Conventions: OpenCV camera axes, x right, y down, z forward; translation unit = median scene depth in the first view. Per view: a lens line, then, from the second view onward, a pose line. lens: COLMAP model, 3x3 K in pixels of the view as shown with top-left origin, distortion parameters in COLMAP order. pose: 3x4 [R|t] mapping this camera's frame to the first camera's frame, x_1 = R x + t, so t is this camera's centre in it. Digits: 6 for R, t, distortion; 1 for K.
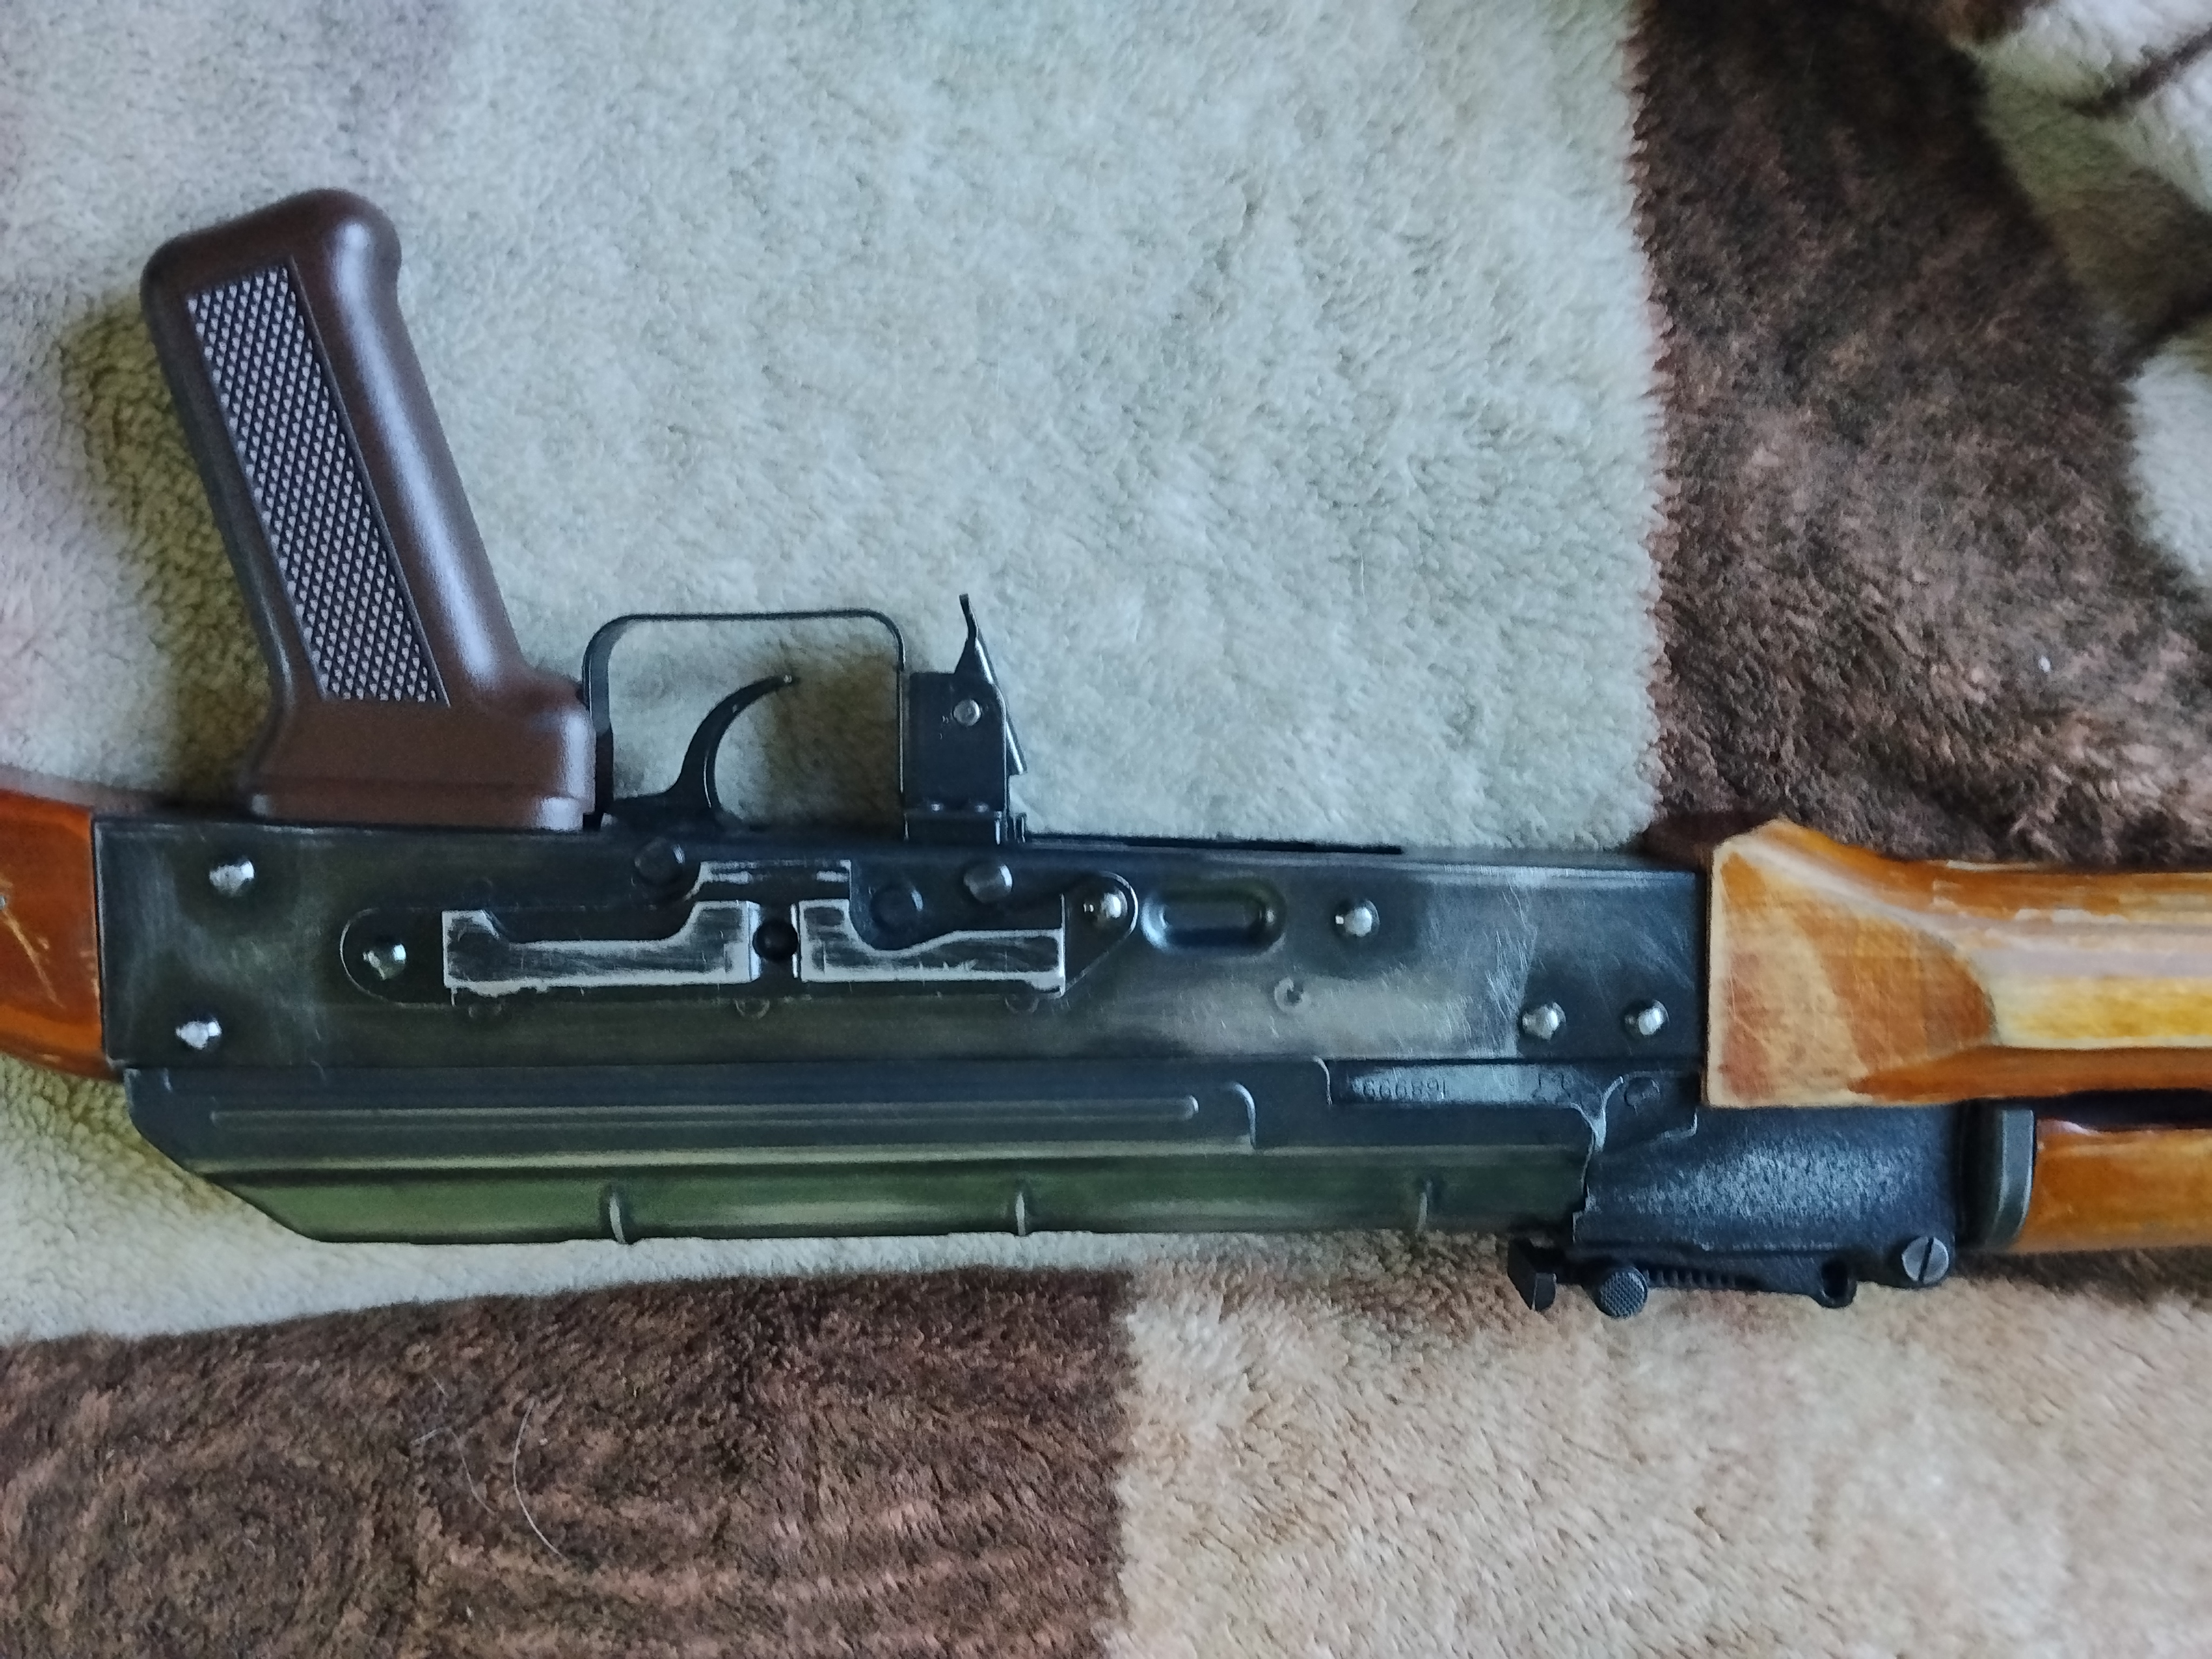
lens RADIAL K [[1855.2, 0, 1106.0], [0, 1855.2, 829.5], [0, 0, 1]] dist [0.061721, -0.158023]
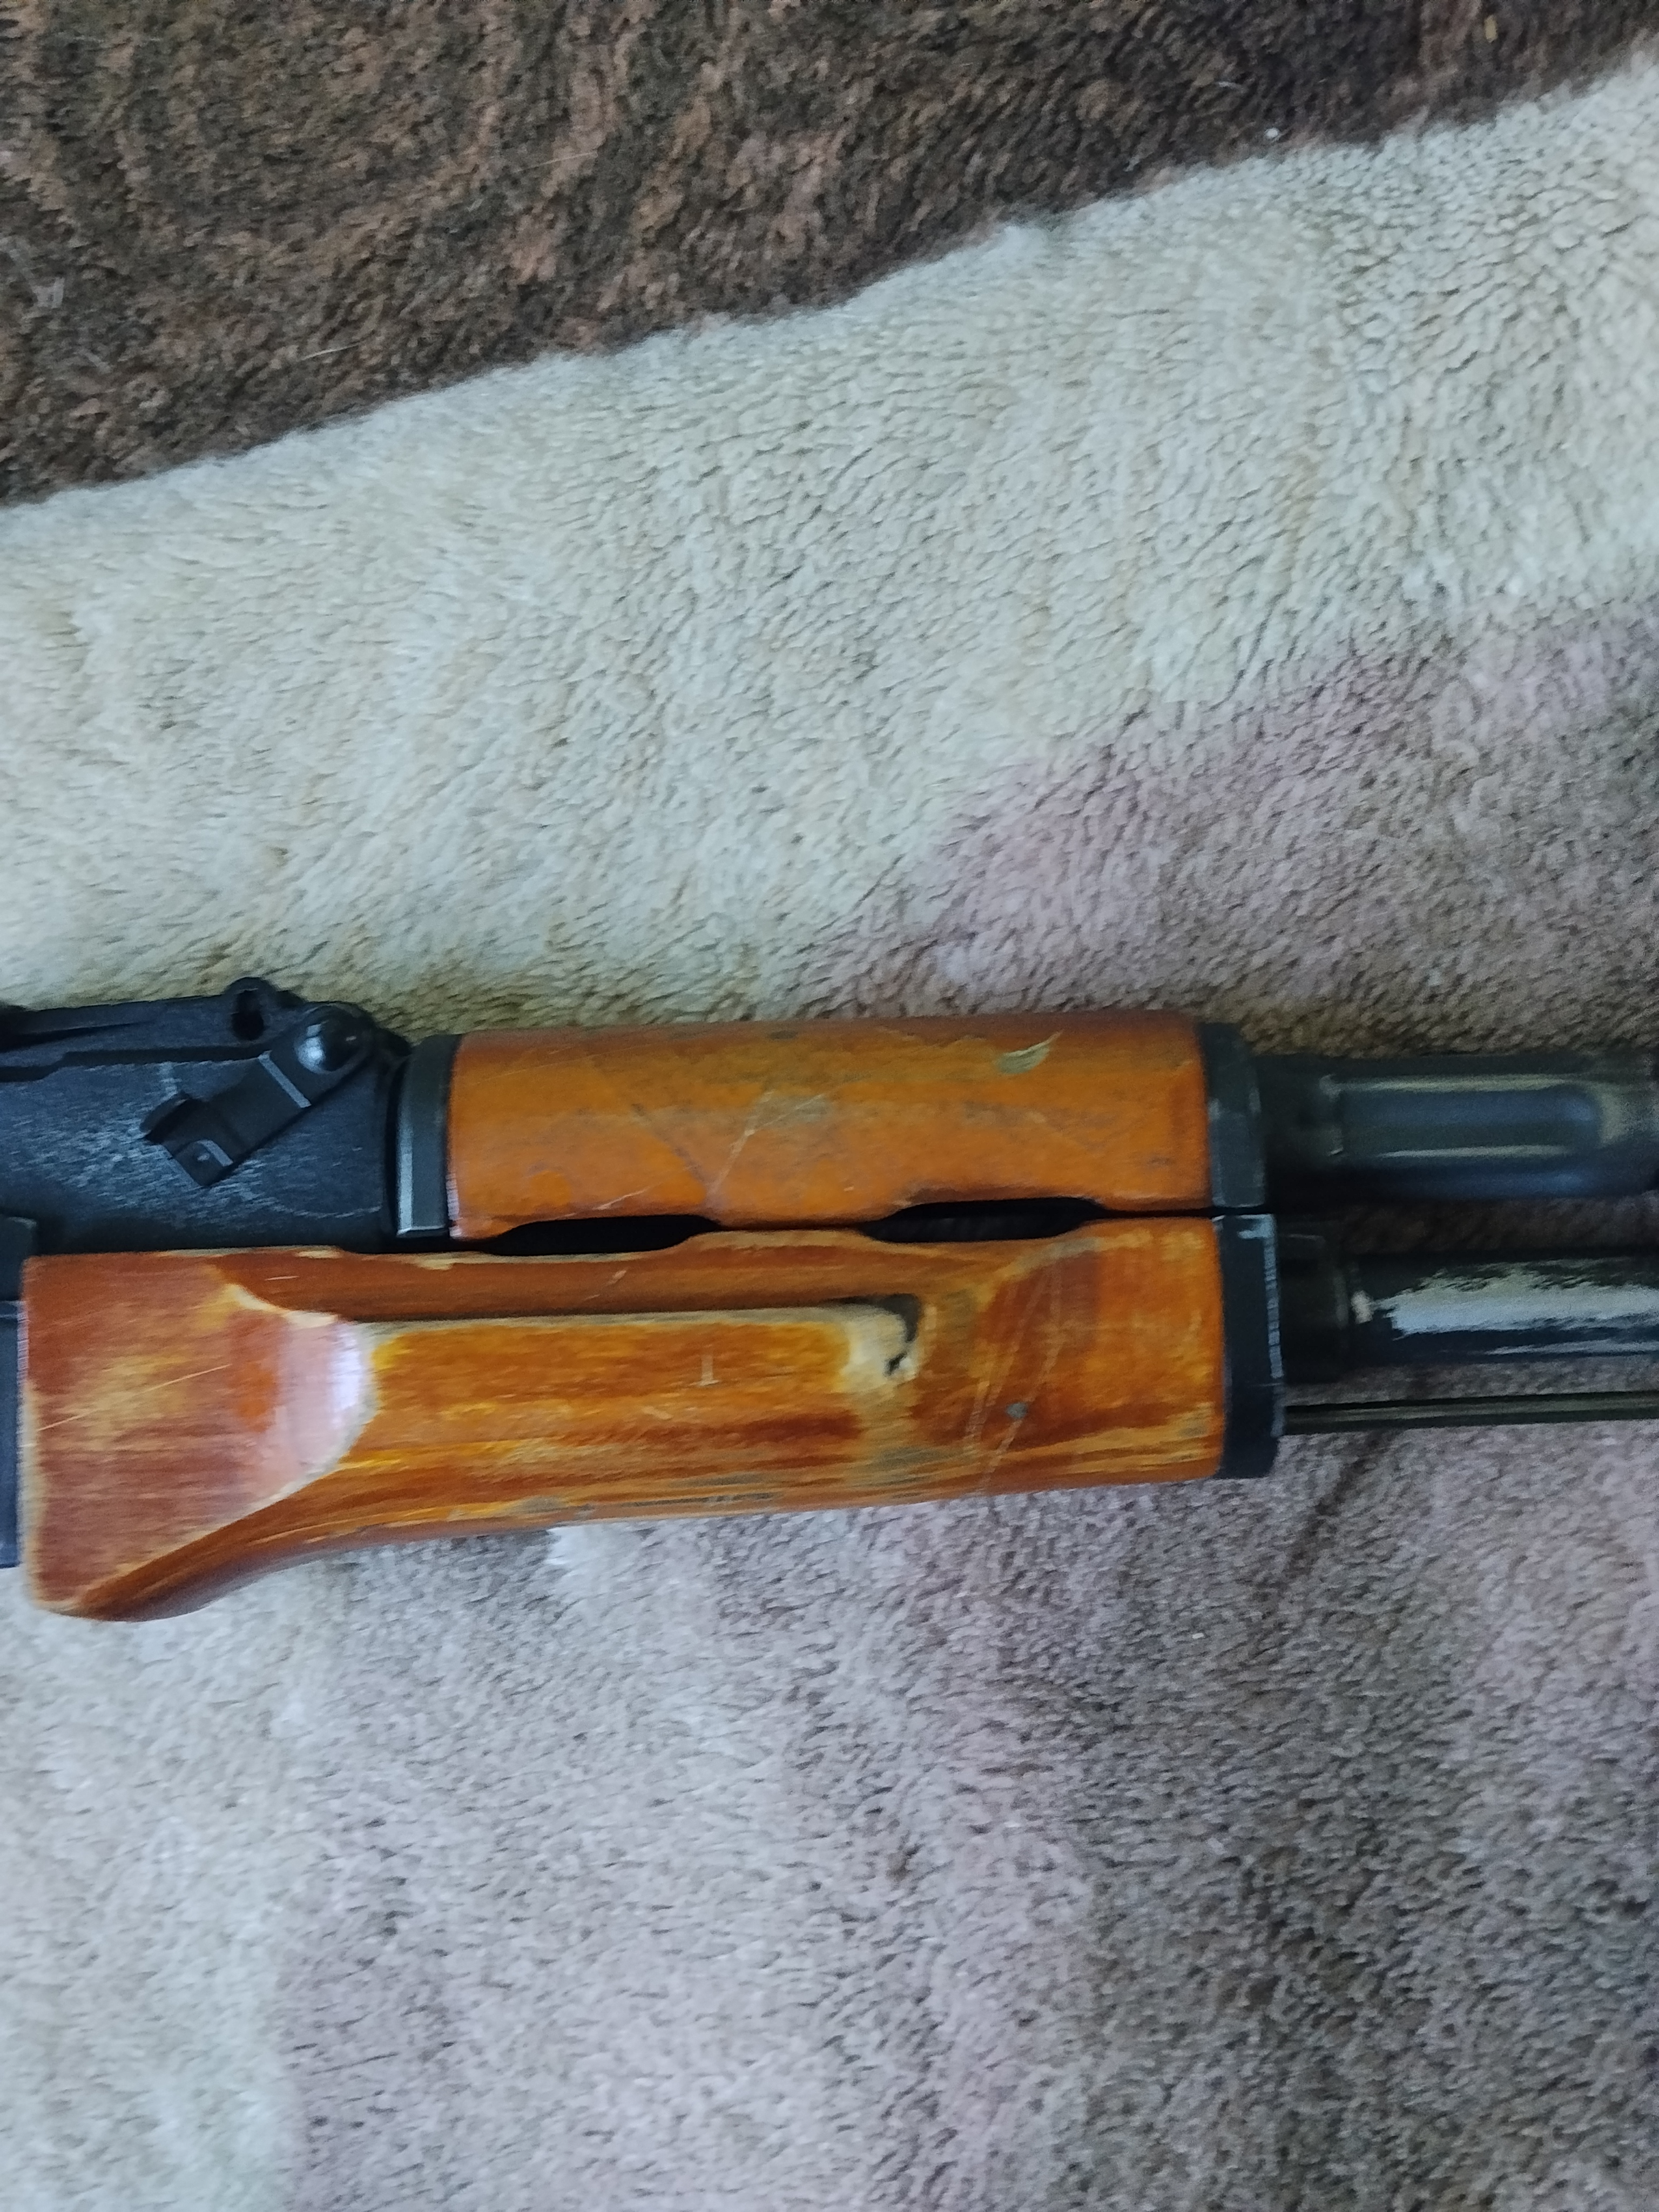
lens RADIAL K [[1855.2, 0, 829.5], [0, 1855.2, 1106.0], [0, 0, 1]] dist [0.061721, -0.158023]
pose [[-0.984050, 0.174589, -0.034118, -0.603573], [-0.173176, -0.984048, -0.040728, -0.040094], [-0.040685, -0.034170, 0.998588, 0.182181]]
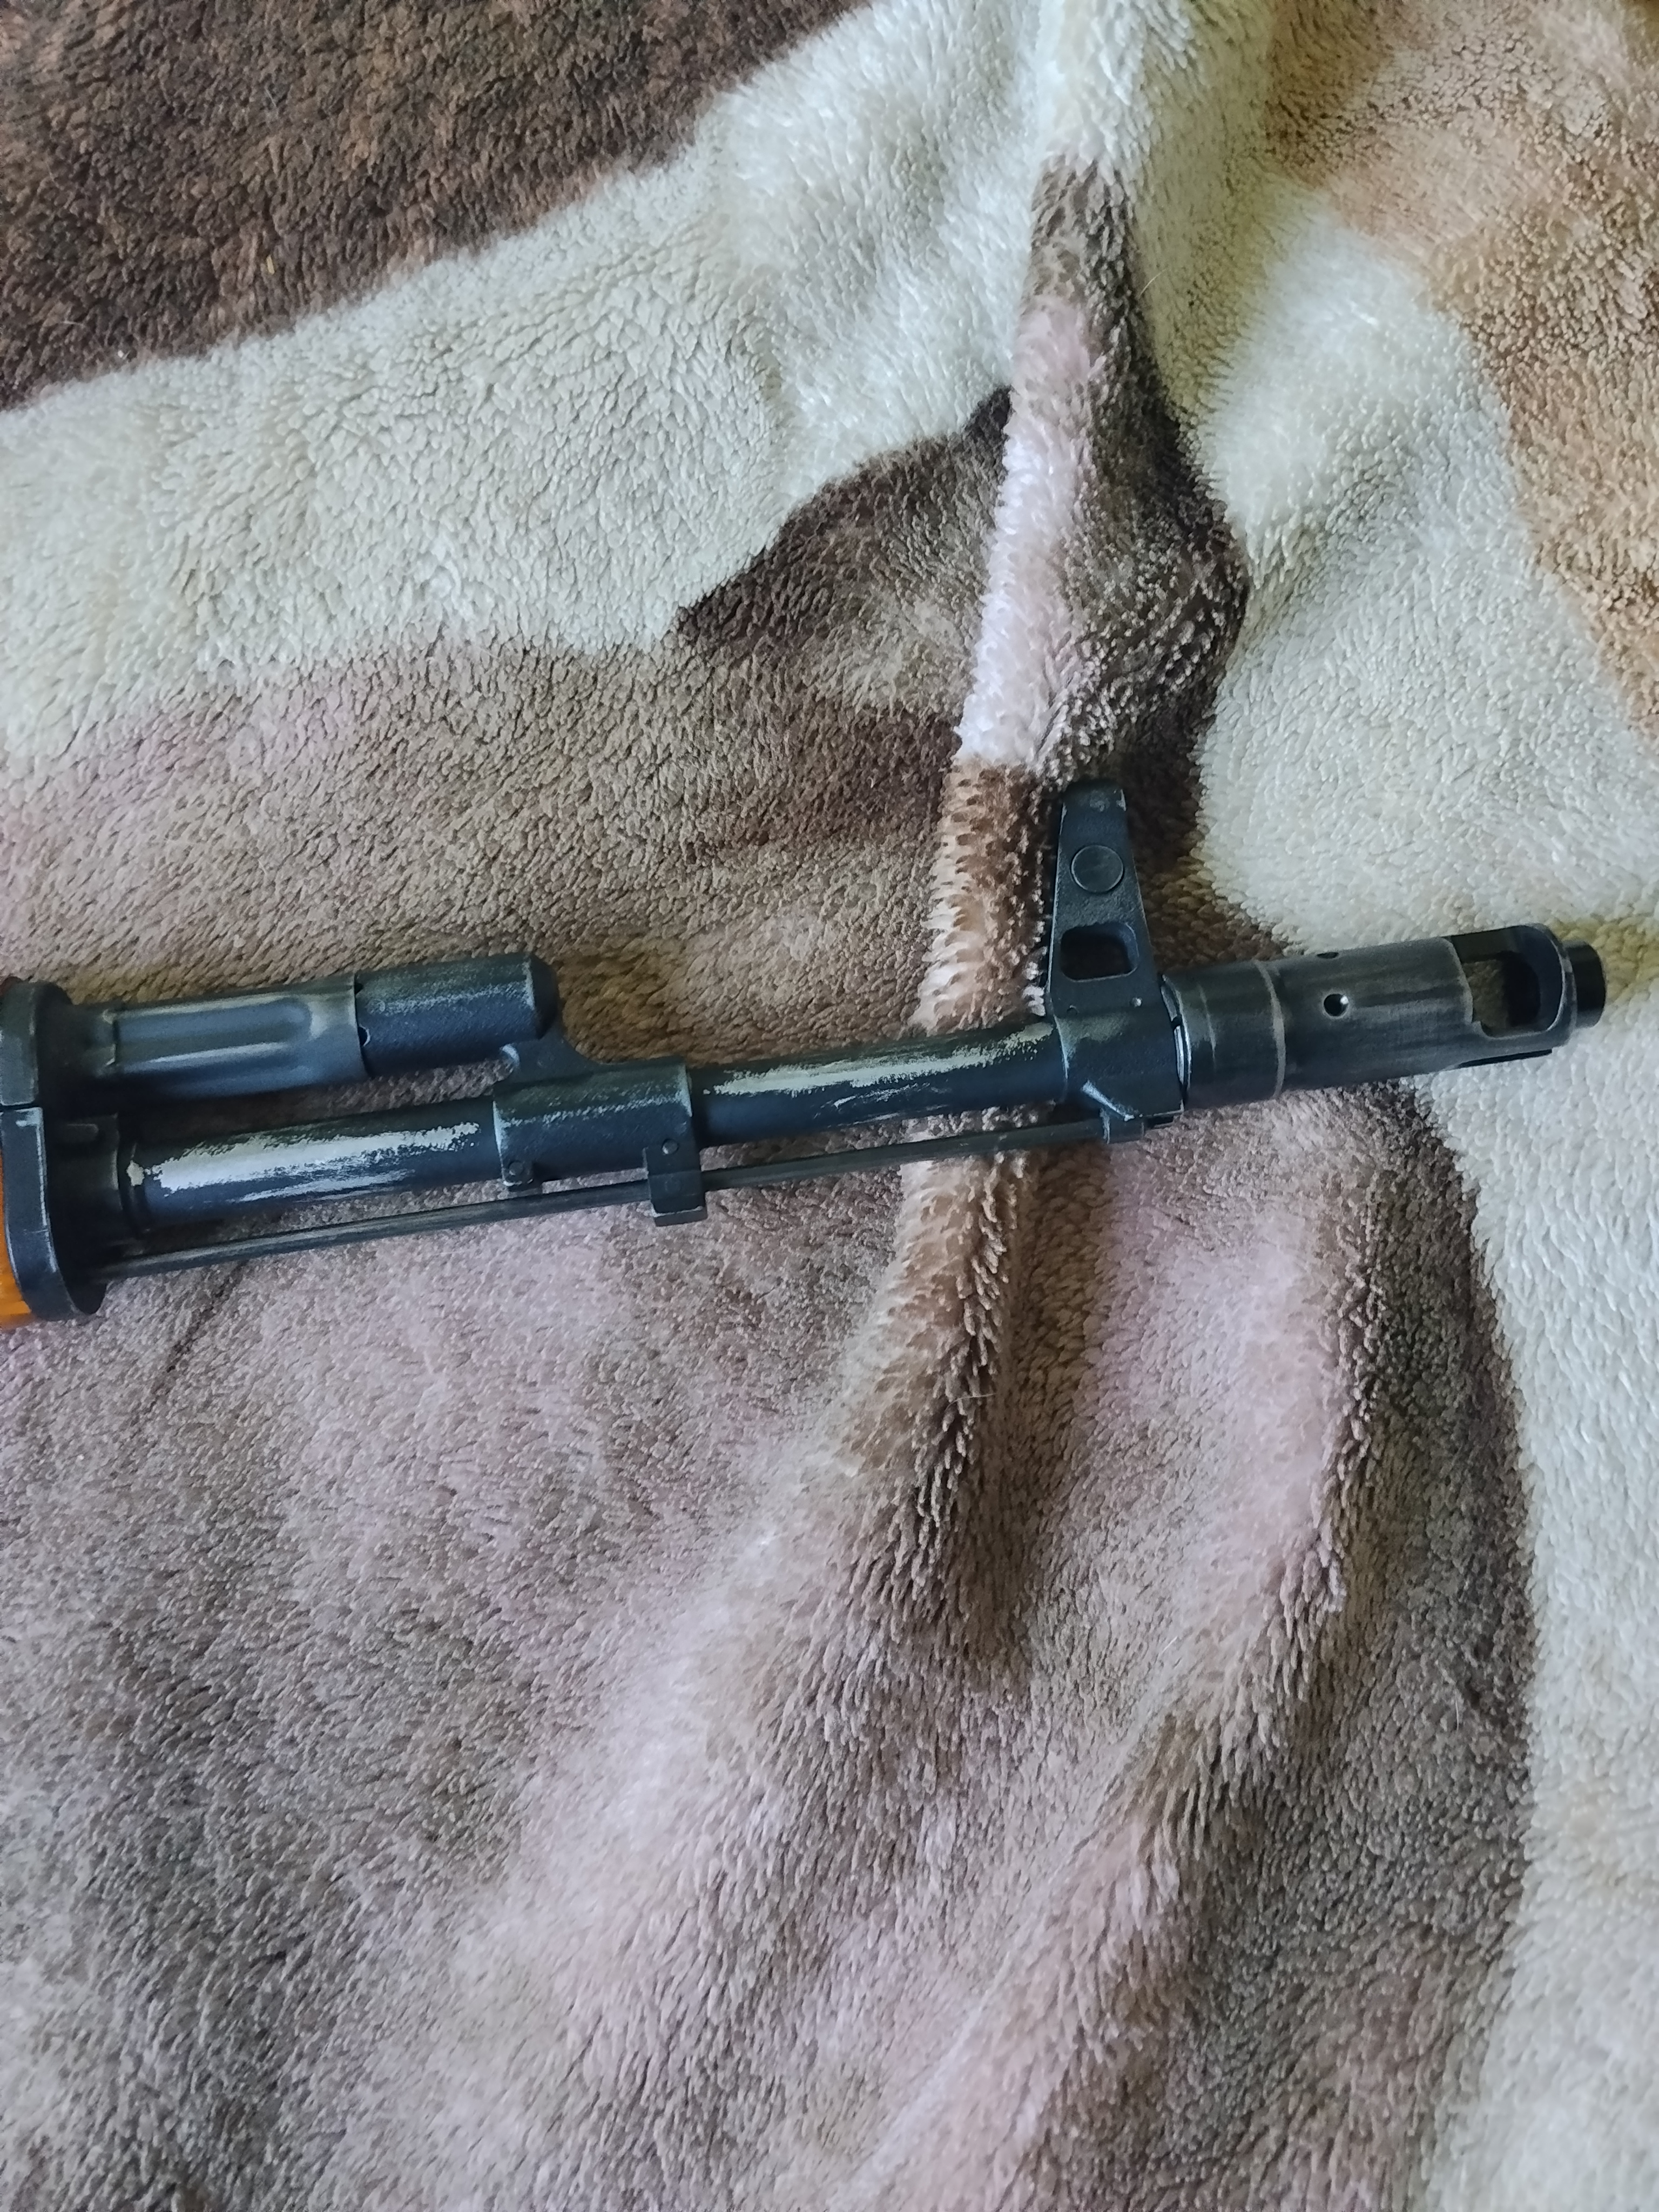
lens RADIAL K [[1855.2, 0, 829.5], [0, 1855.2, 1106.0], [0, 0, 1]] dist [0.061721, -0.158023]
pose [[-0.951882, 0.268289, -0.148128, -1.028267], [-0.278588, -0.958923, 0.053433, -0.301004], [-0.127707, 0.092128, 0.987524, -0.111954]]
